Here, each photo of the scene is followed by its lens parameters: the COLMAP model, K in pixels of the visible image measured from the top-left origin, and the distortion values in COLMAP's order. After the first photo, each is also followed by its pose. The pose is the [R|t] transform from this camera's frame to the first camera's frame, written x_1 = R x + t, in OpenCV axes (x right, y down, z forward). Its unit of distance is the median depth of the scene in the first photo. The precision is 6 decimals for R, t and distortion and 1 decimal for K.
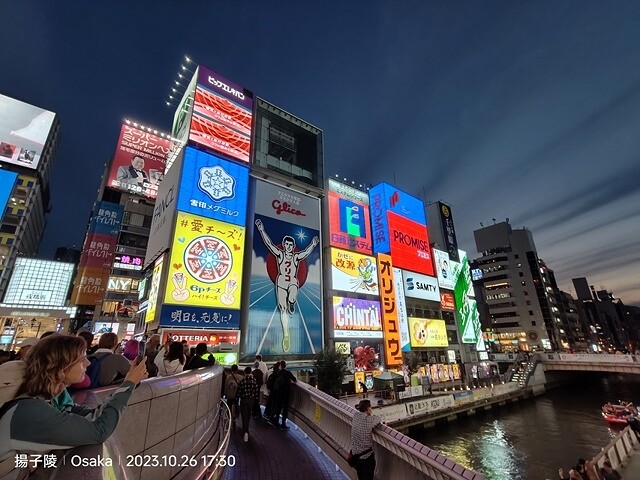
lens RADIAL K [[297.6, 0, 320.0], [0, 297.6, 240.0], [0, 0, 1]] dist [0.002890, 0.000115]
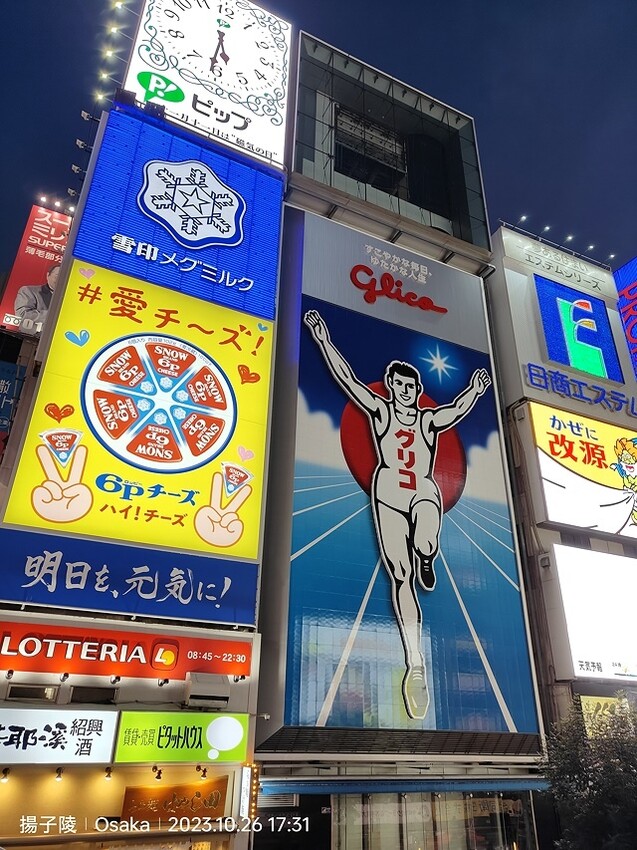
lens RADIAL K [[590.6, 0, 318.5], [0, 590.6, 425.0], [0, 0, 1]] dist [0.015483, -0.001513]
pose [[0.976833, -0.055403, -0.206706, -0.066753], [0.031971, 0.992848, -0.115027, 0.139608], [0.211601, 0.105753, 0.971618, 0.352585]]
